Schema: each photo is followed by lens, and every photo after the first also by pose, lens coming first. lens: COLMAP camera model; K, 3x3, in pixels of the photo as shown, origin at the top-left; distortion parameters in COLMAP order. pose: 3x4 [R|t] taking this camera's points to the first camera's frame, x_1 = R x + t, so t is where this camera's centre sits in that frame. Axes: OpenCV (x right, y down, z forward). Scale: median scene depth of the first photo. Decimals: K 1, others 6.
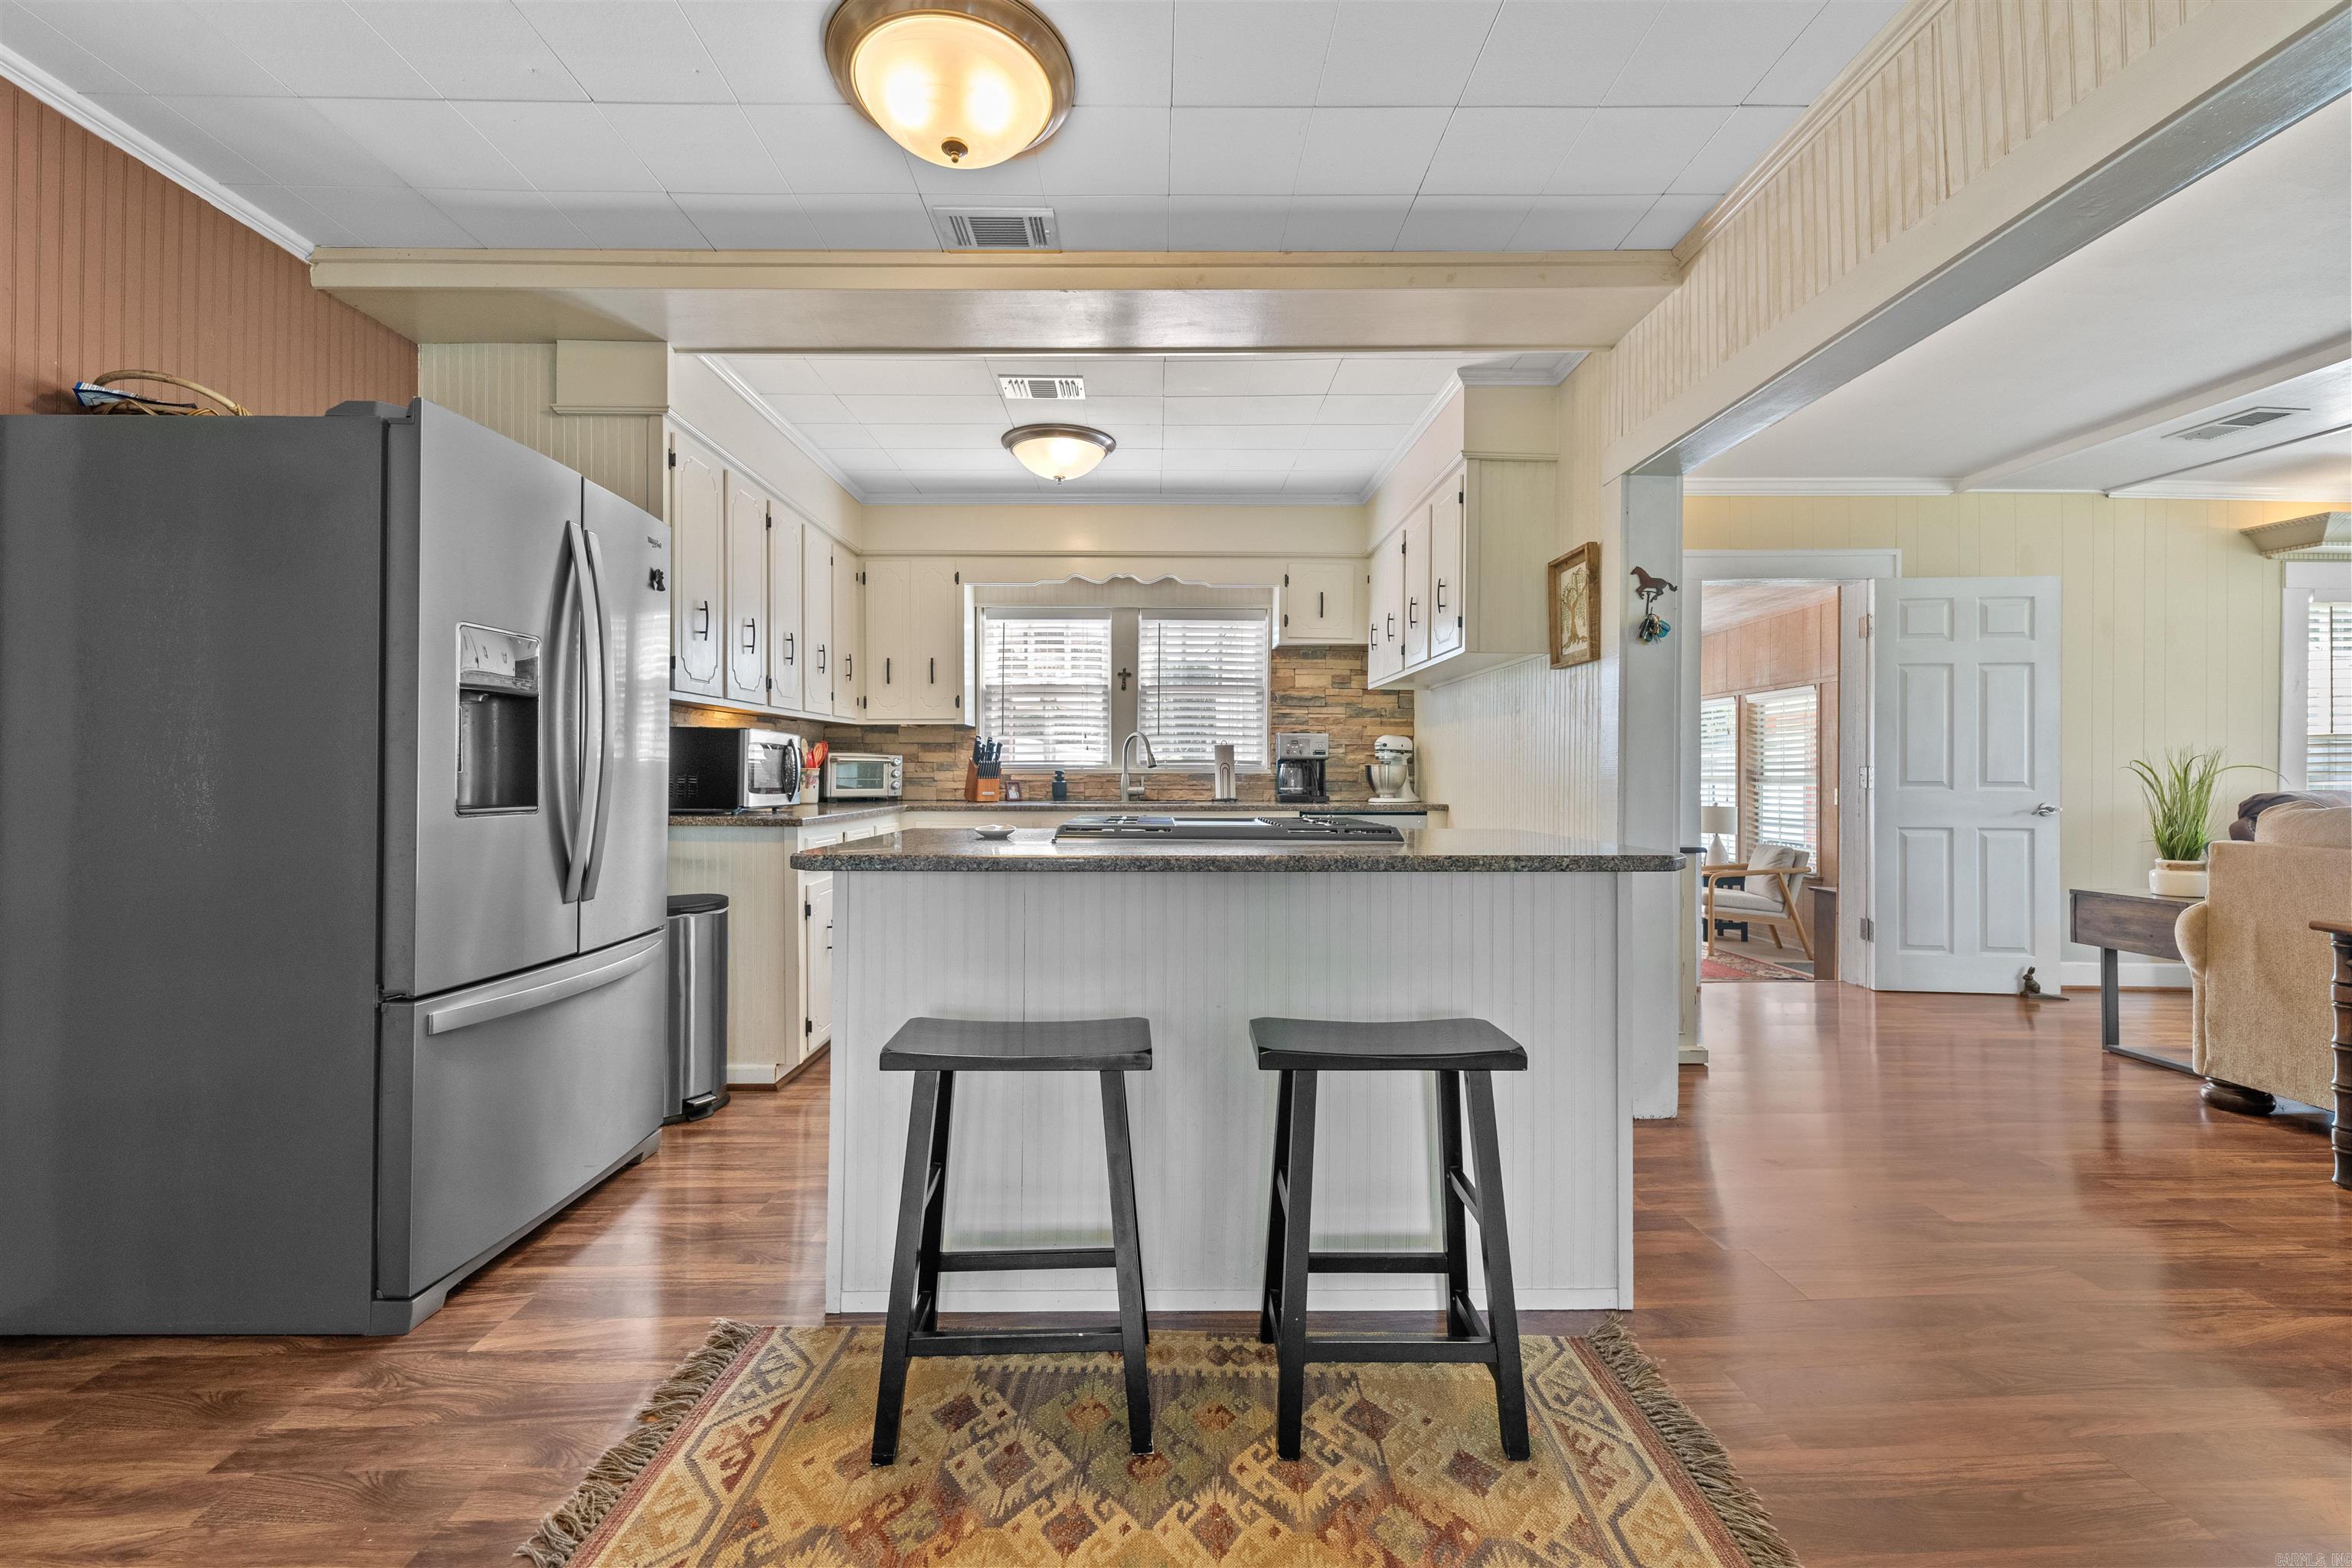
lens RADIAL K [[972.8, 0, 1155.9], [0, 972.8, 772.1], [0, 0, 1]] dist [-0.001075, -0.000739]
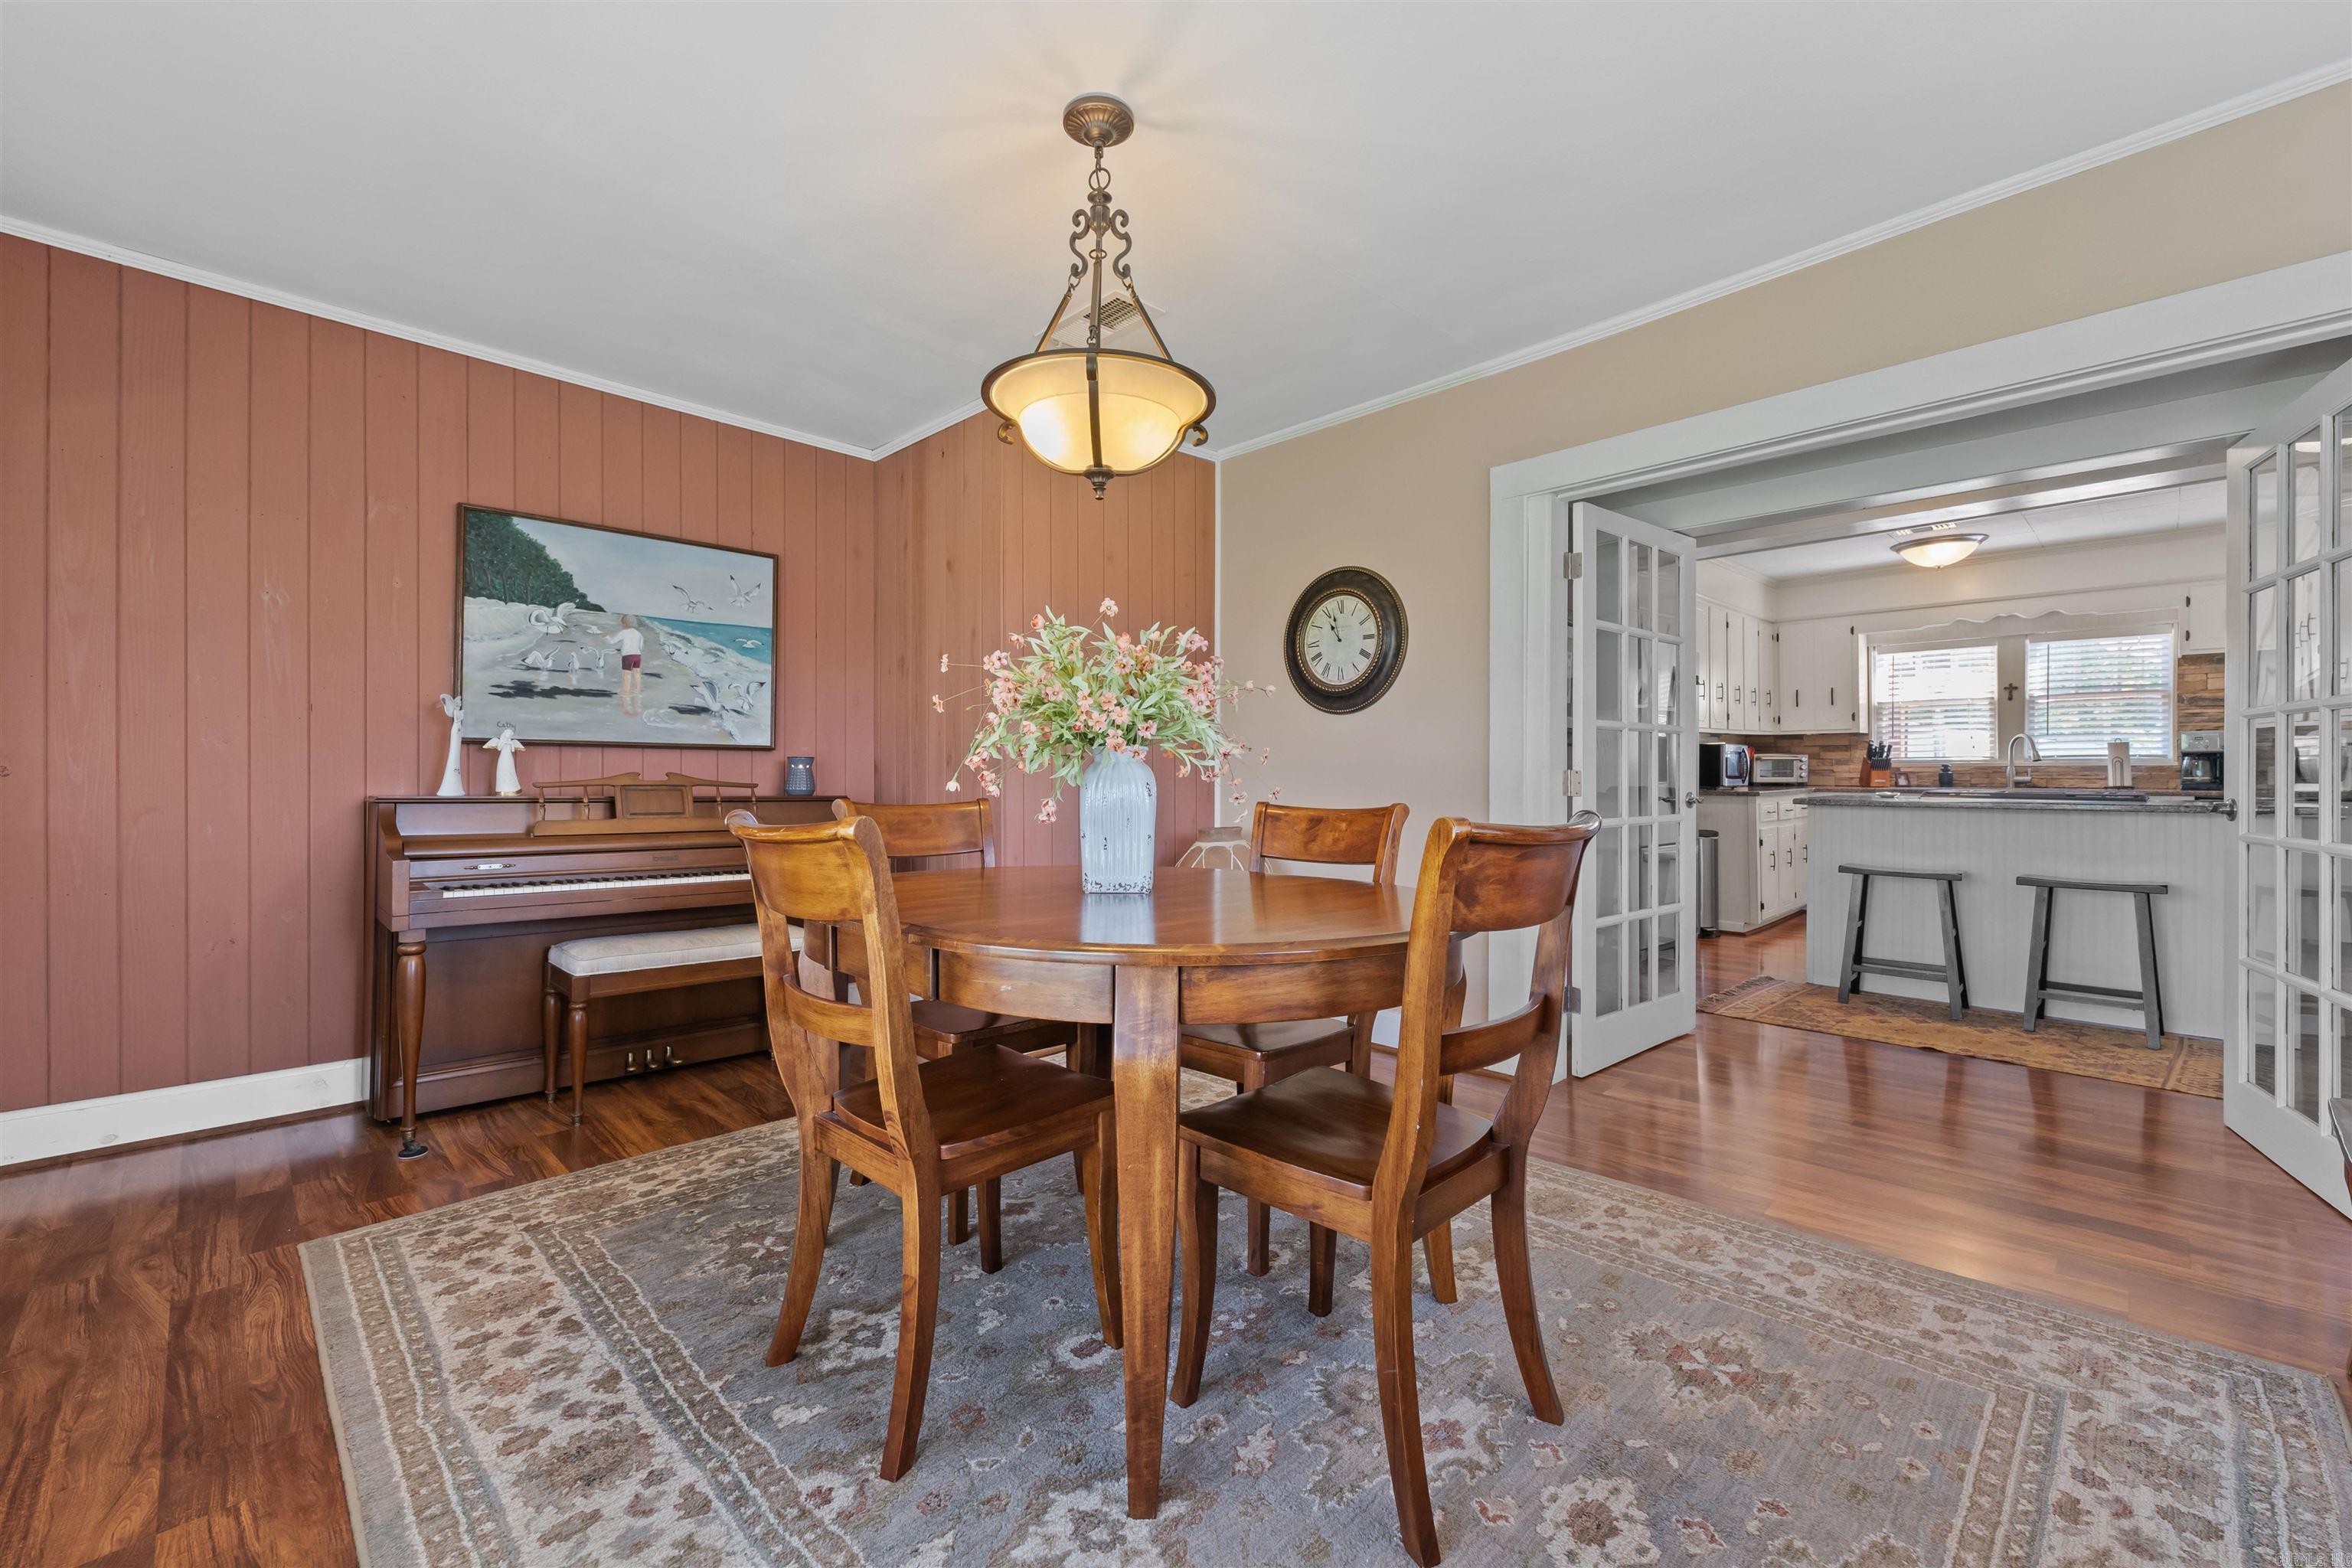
lens RADIAL K [[972.8, 0, 1155.9], [0, 972.8, 772.1], [0, 0, 1]] dist [-0.001075, -0.000739]
pose [[0.692720, -0.003523, -0.721198, 0.113639], [0.007493, 0.999969, 0.002313, -0.001906], [0.721168, -0.007006, 0.692725, -0.714831]]
